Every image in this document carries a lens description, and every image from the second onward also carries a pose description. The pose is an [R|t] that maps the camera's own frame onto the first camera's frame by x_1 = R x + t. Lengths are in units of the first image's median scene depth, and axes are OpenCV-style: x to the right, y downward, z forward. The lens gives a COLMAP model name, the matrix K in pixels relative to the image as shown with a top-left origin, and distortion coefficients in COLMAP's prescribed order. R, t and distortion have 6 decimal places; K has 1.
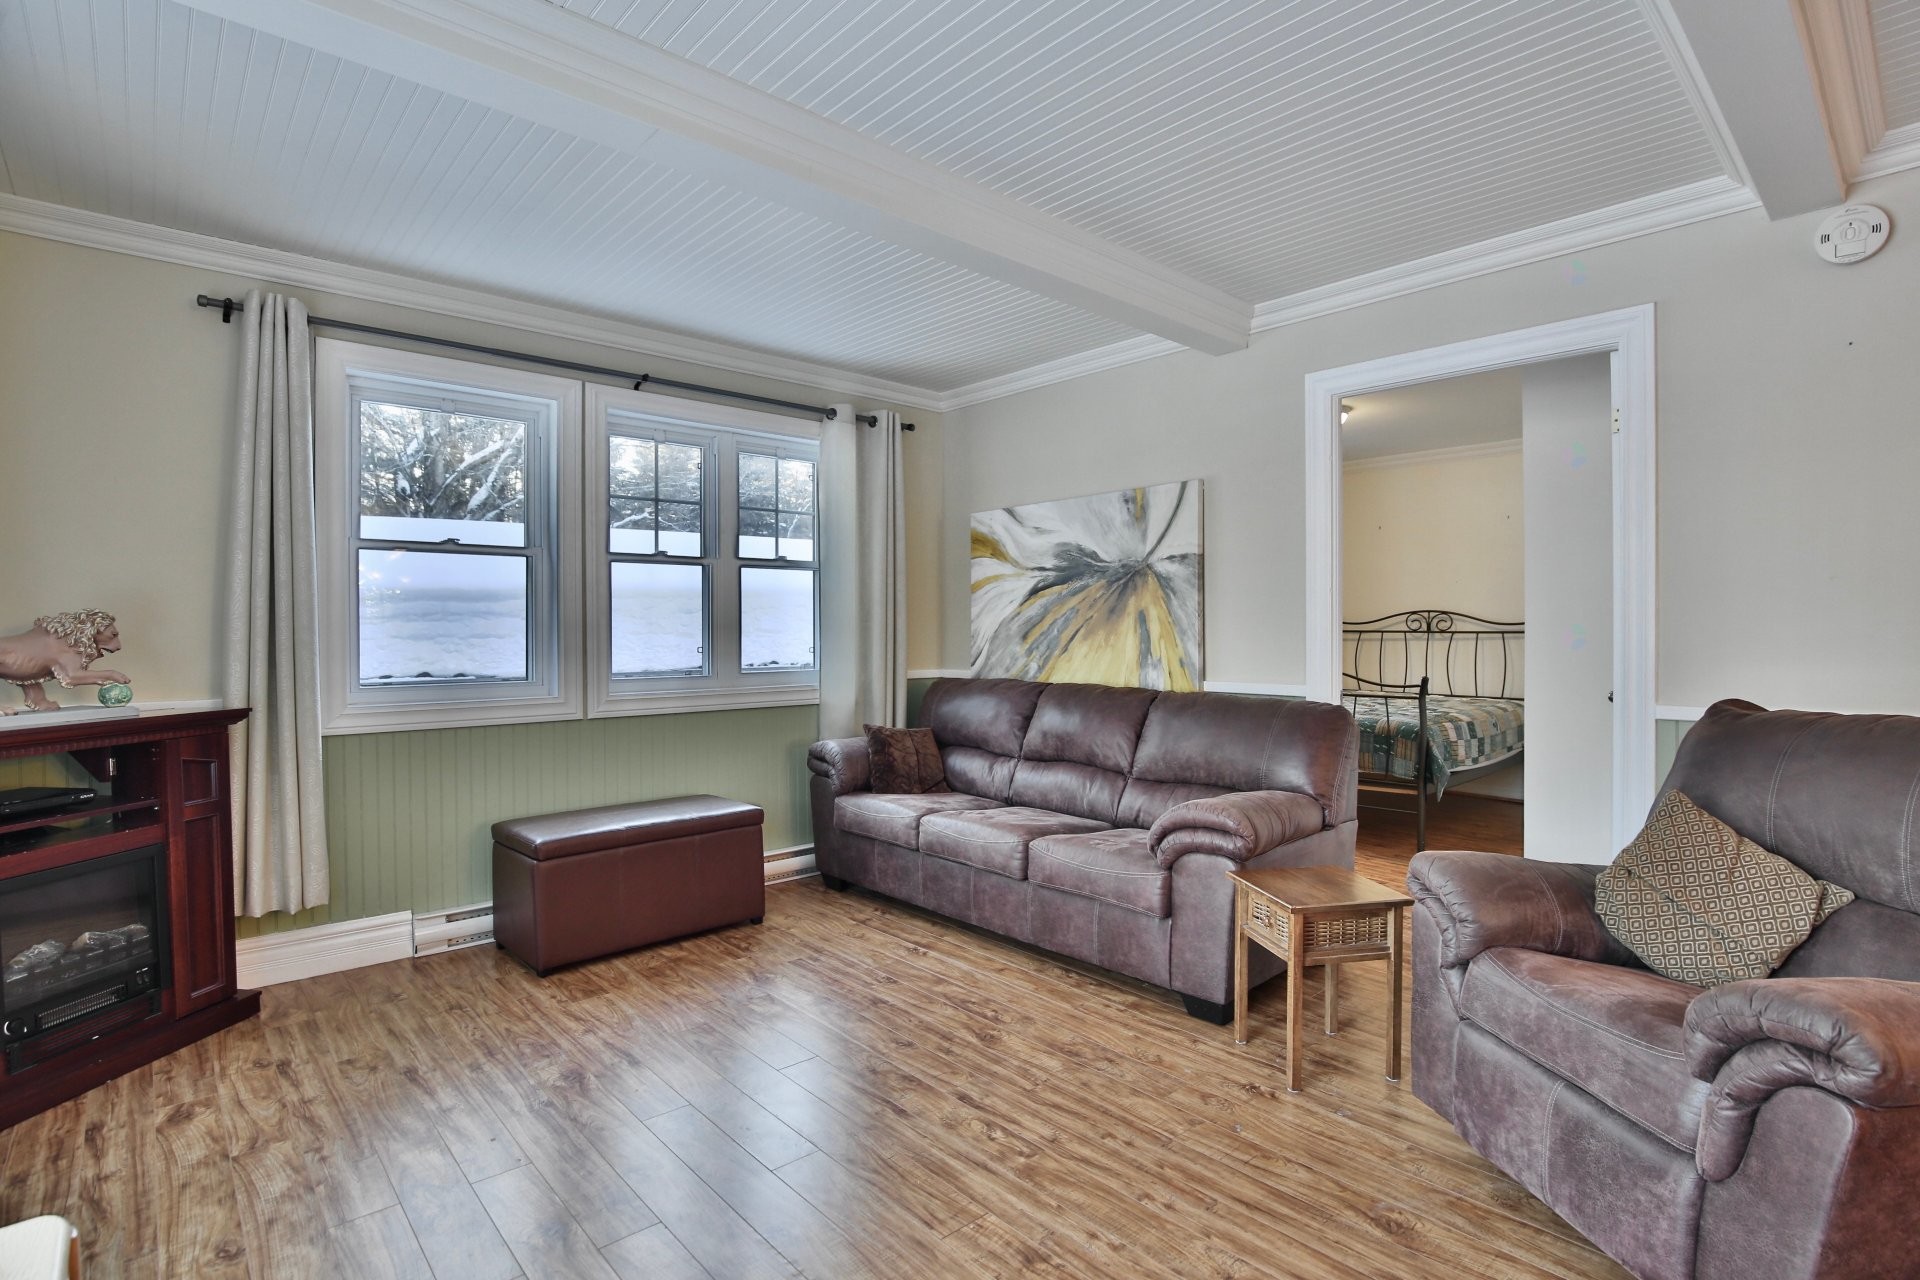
lens RADIAL K [[925.9, 0, 962.4], [0, 925.9, 637.1], [0, 0, 1]] dist [-0.003074, -0.000649]
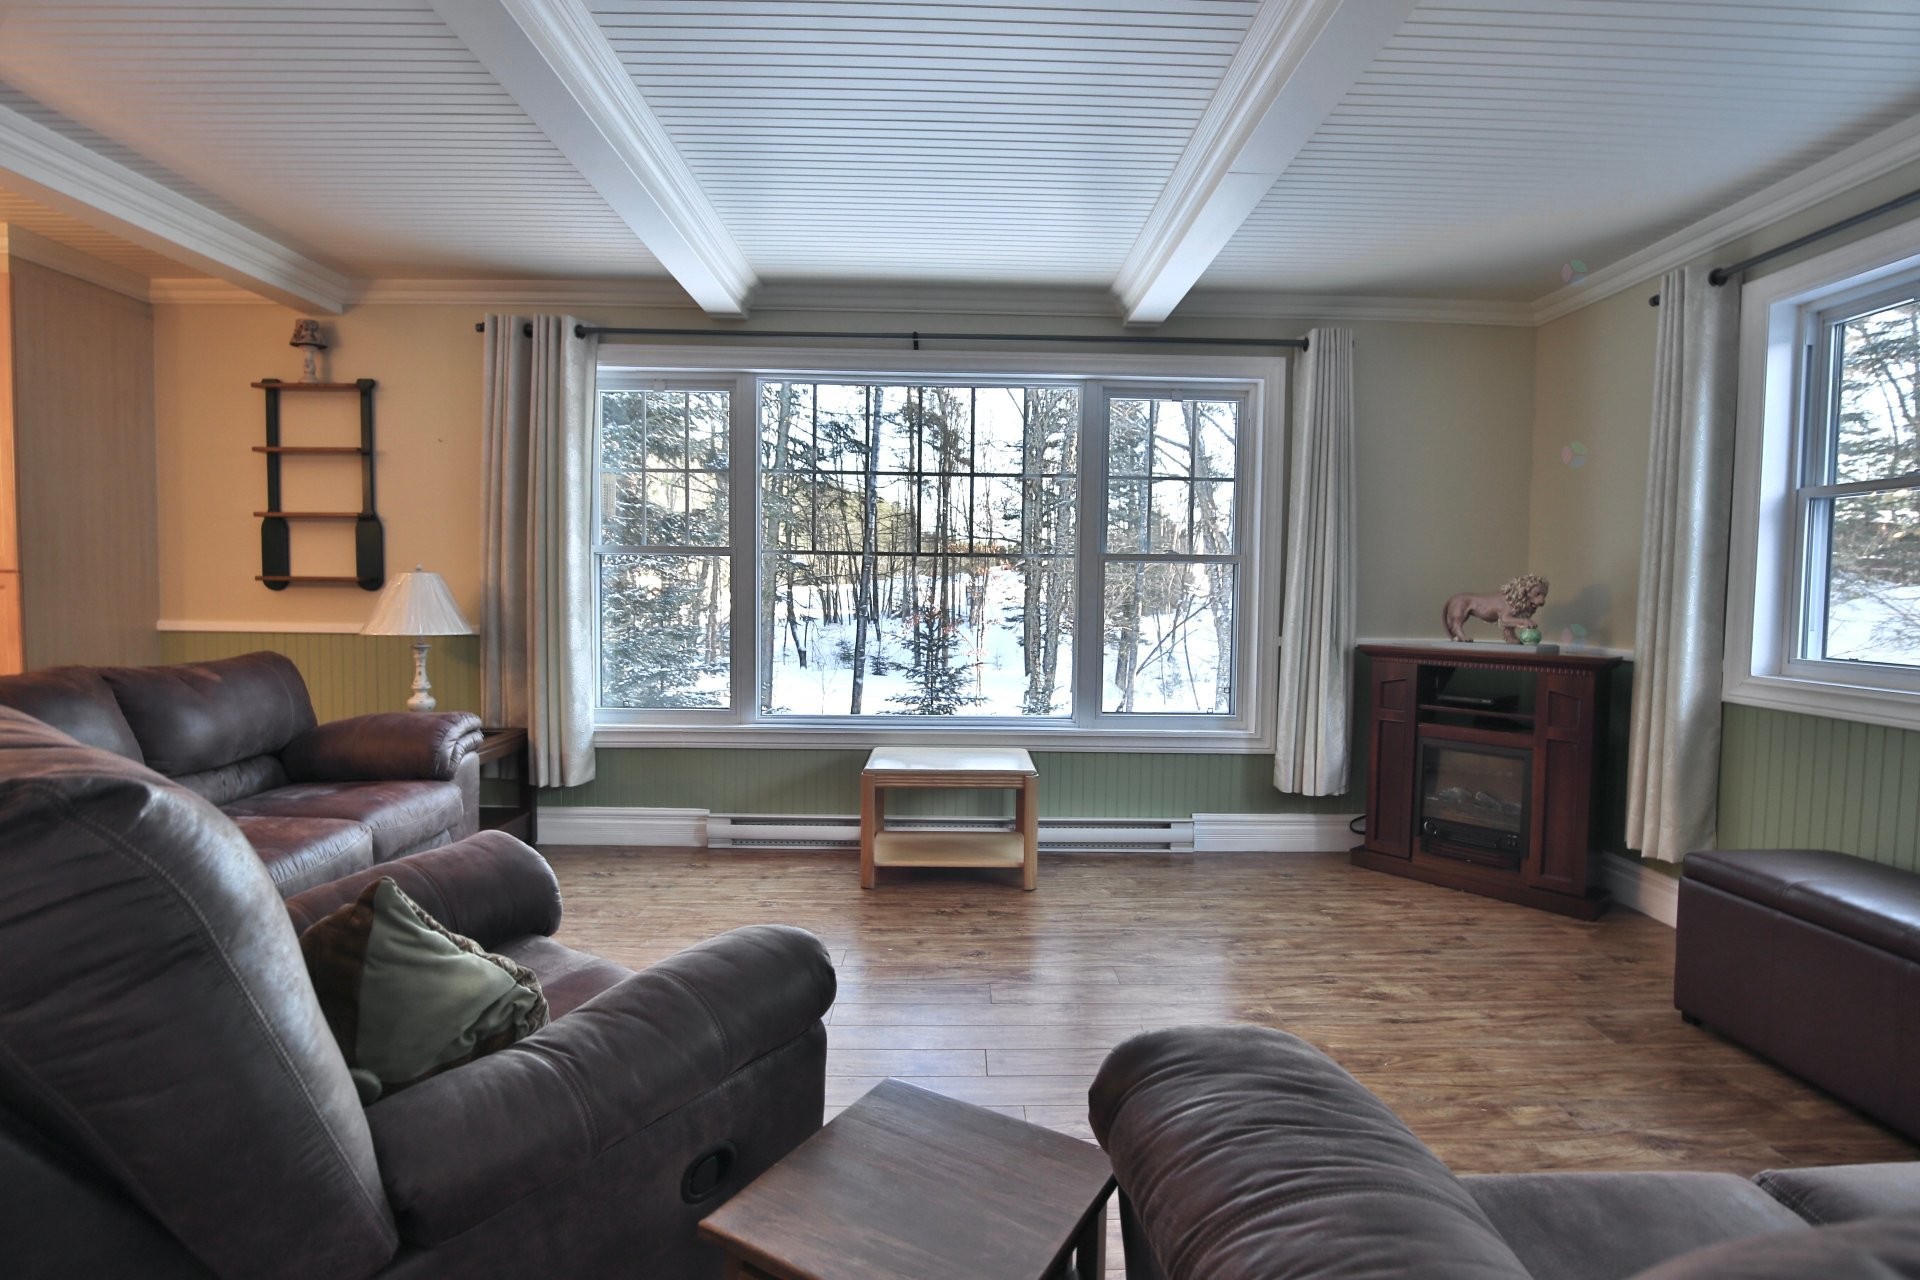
lens RADIAL K [[925.9, 0, 963.7], [0, 925.9, 636.4], [0, 0, 1]] dist [-0.003074, -0.000649]
pose [[-0.664689, 0.022119, -0.746793, 0.709099], [-0.021185, 0.998602, 0.048433, 0.016090], [0.746820, 0.048014, -0.663291, 1.361826]]
